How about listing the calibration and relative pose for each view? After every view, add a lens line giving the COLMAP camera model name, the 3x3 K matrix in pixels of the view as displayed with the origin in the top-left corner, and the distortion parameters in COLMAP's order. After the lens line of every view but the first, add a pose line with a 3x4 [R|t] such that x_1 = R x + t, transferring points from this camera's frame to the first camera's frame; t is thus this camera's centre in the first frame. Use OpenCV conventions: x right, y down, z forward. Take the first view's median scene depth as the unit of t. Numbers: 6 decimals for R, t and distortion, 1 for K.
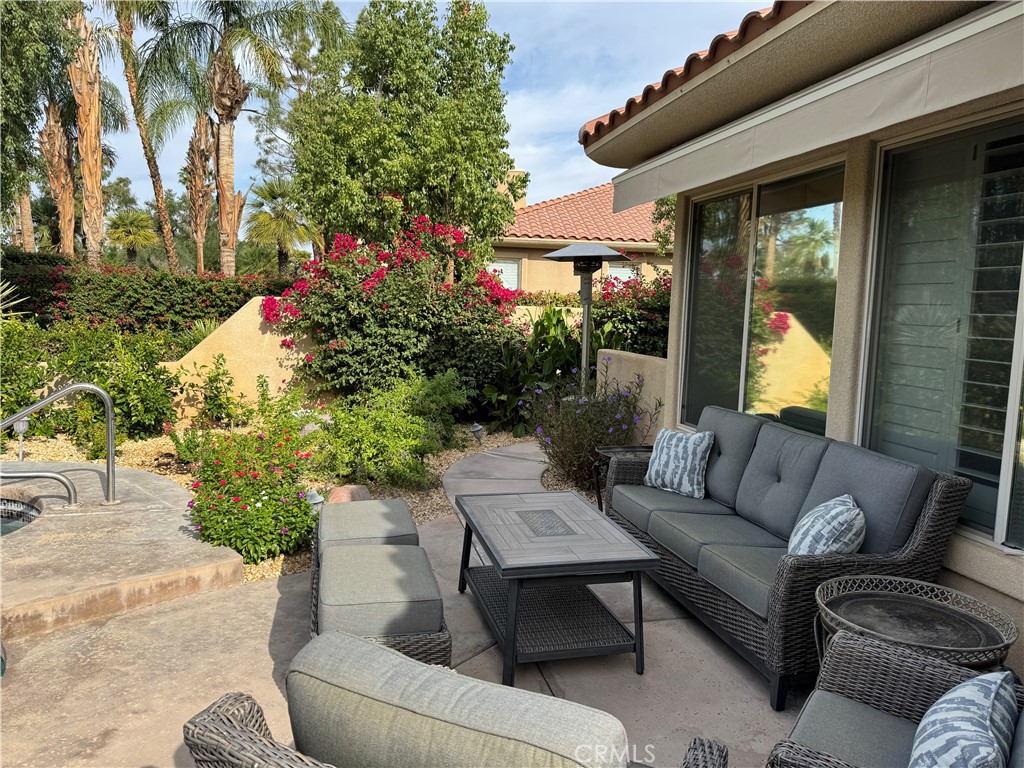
lens RADIAL K [[724.8, 0, 512.0], [0, 724.8, 384.0], [0, 0, 1]] dist [0.109645, -0.139684]
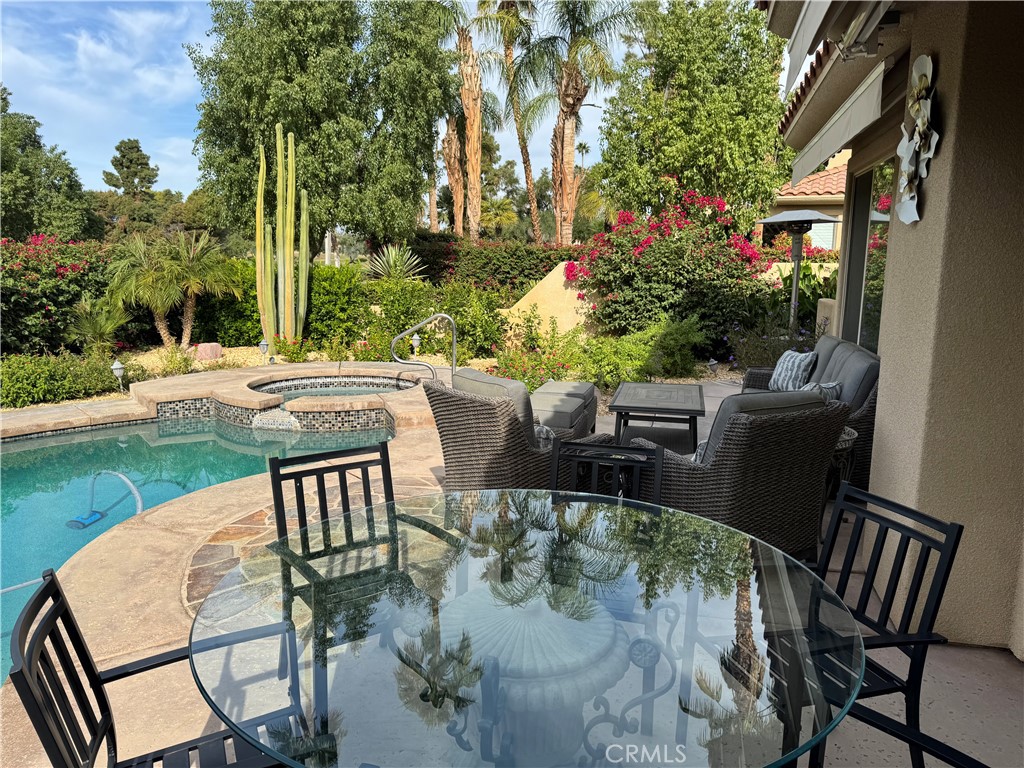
lens RADIAL K [[724.8, 0, 512.0], [0, 724.8, 384.0], [0, 0, 1]] dist [0.109645, -0.139684]
pose [[0.886565, 0.055949, -0.459208, 0.205911], [-0.032453, 0.997736, 0.058907, 0.031675], [0.461464, -0.037323, 0.886374, -0.256290]]
